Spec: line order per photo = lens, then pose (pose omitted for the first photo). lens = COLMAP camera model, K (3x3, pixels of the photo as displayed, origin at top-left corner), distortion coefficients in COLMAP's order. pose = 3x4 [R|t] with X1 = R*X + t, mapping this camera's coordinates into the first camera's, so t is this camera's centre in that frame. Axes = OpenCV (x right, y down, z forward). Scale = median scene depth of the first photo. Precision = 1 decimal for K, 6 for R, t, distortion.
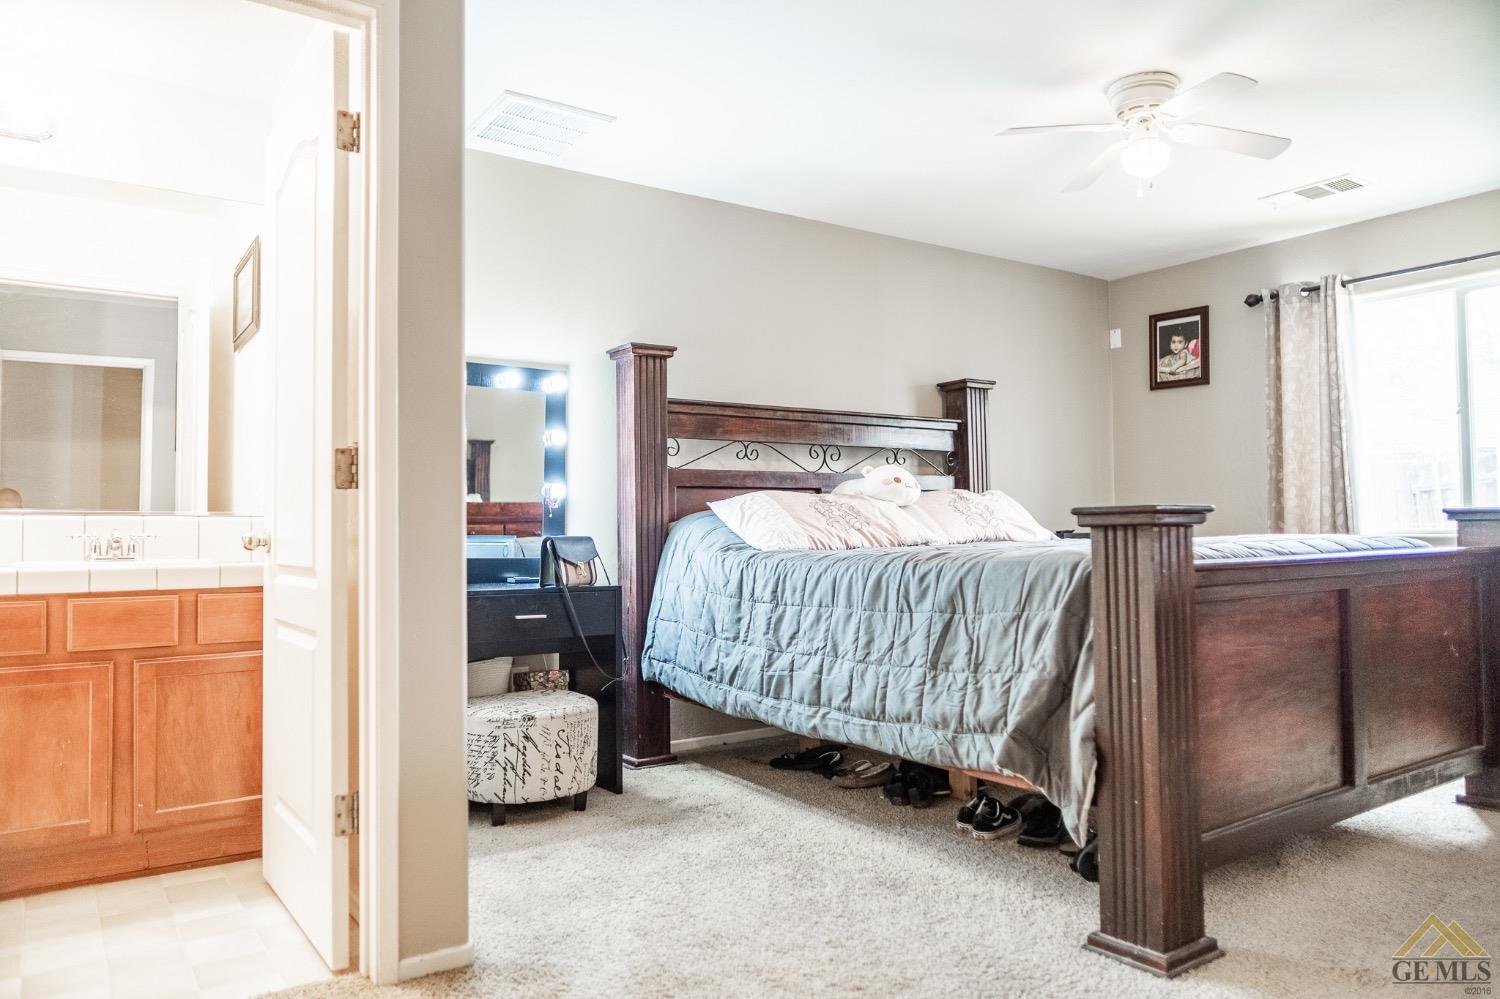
lens RADIAL K [[1024.1, 0, 750.0], [0, 1024.1, 499.5], [0, 0, 1]] dist [-0.036034, 0.025508]
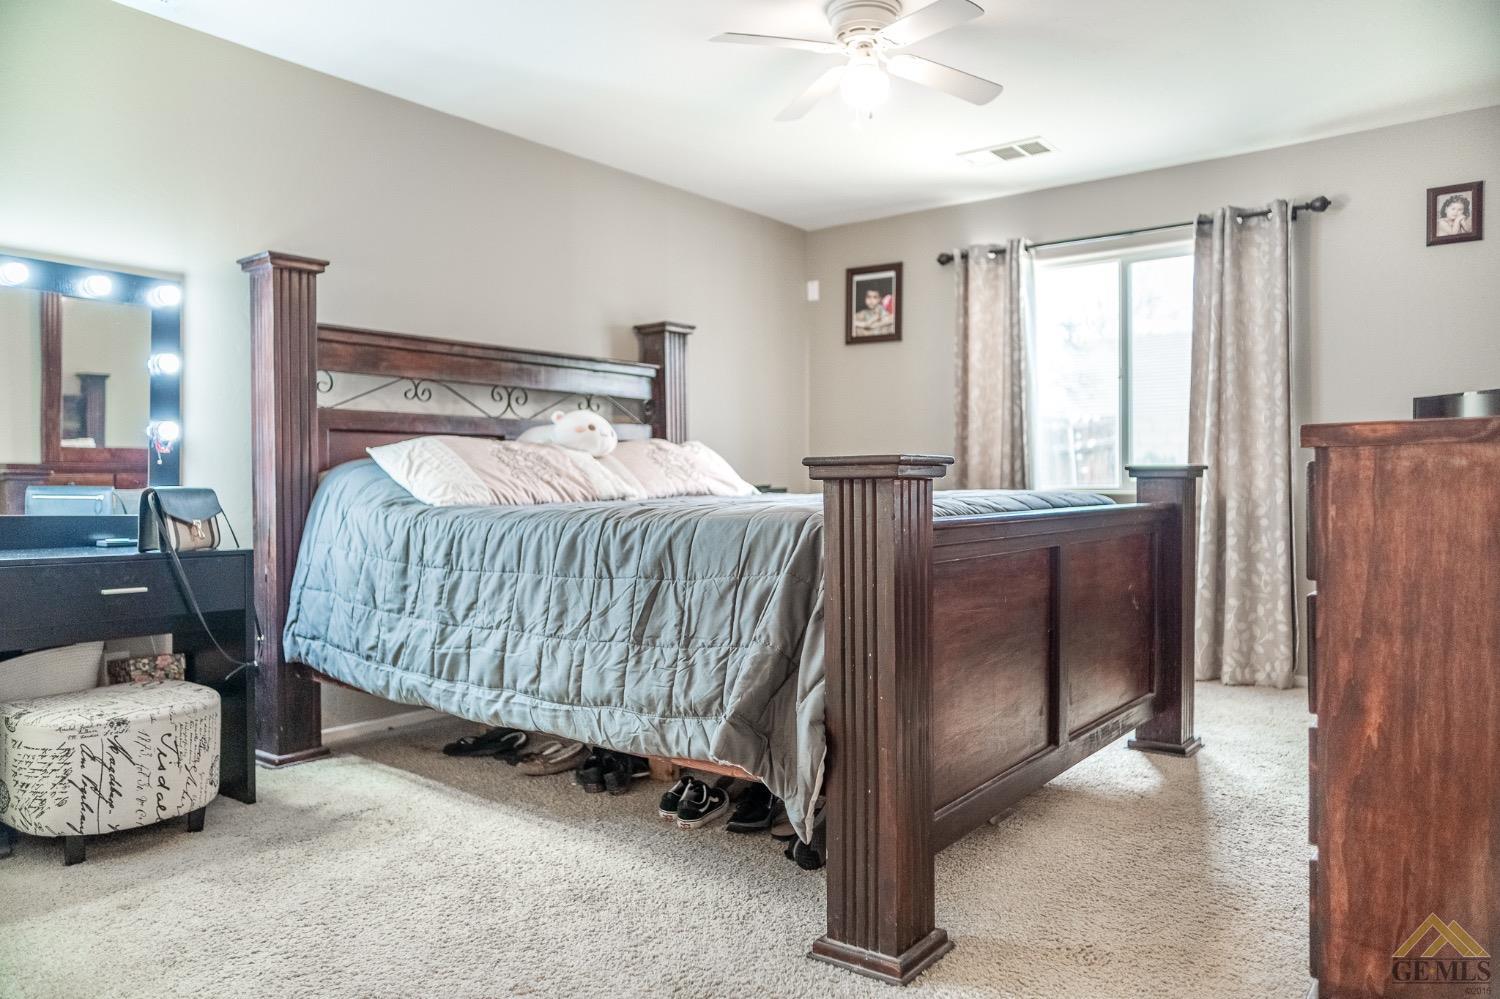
lens RADIAL K [[1024.1, 0, 750.0], [0, 1024.1, 499.5], [0, 0, 1]] dist [-0.036034, 0.025508]
pose [[0.953759, 0.002296, 0.300565, 0.008437], [-0.015679, 0.998989, 0.042123, 0.005300], [-0.300164, -0.044888, 0.952831, 0.126747]]
